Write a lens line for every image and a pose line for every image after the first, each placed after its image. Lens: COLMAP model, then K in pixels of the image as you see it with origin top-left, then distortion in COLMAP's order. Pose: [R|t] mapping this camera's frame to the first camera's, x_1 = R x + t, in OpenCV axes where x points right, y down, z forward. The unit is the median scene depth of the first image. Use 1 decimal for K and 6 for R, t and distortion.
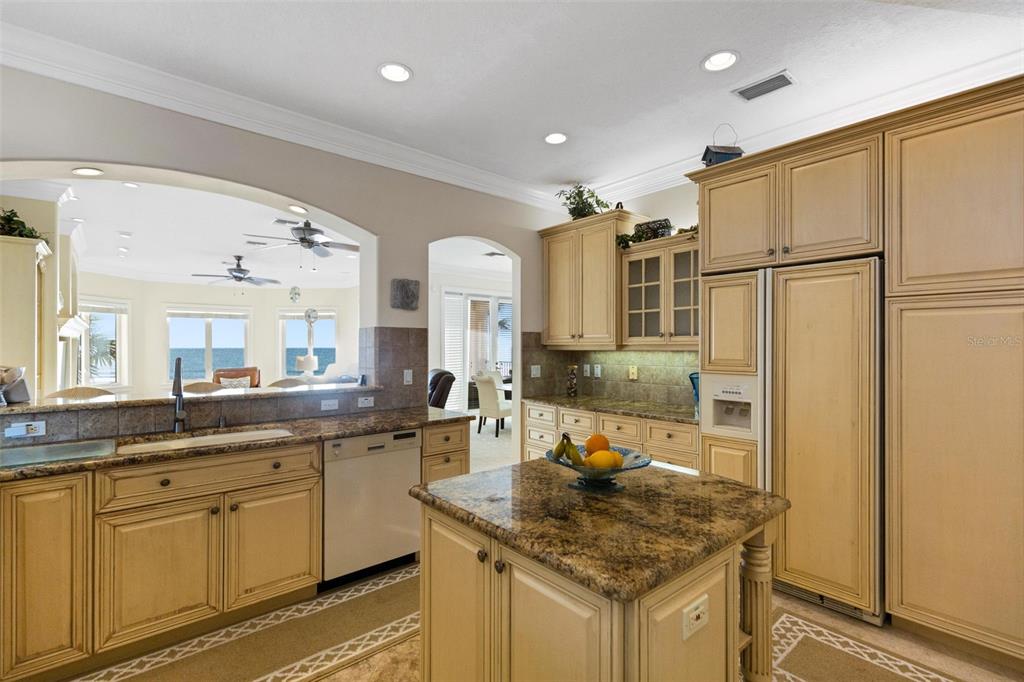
lens RADIAL K [[457.5, 0, 512.0], [0, 457.5, 341.0], [0, 0, 1]] dist [0.003292, 0.000308]
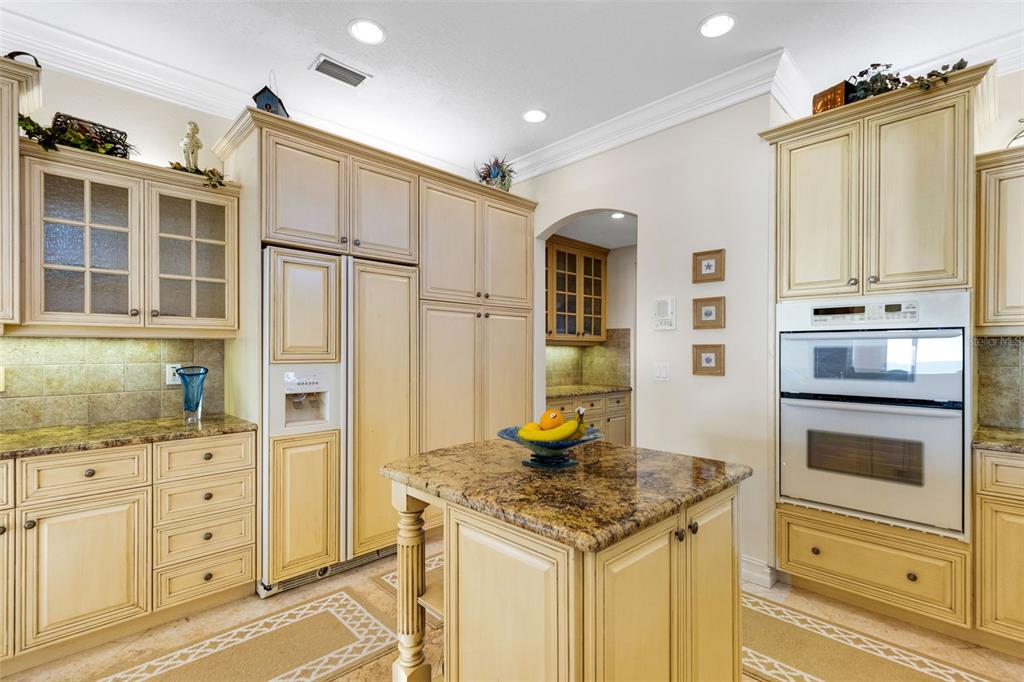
lens RADIAL K [[474.2, 0, 513.6], [0, 474.2, 348.1], [0, 0, 1]] dist [0.000060, -0.000120]
pose [[-0.070111, 0.004262, 0.997530, -0.489217], [-0.012748, 0.999905, -0.005168, 0.043291], [-0.997458, -0.013079, -0.070050, 0.675907]]
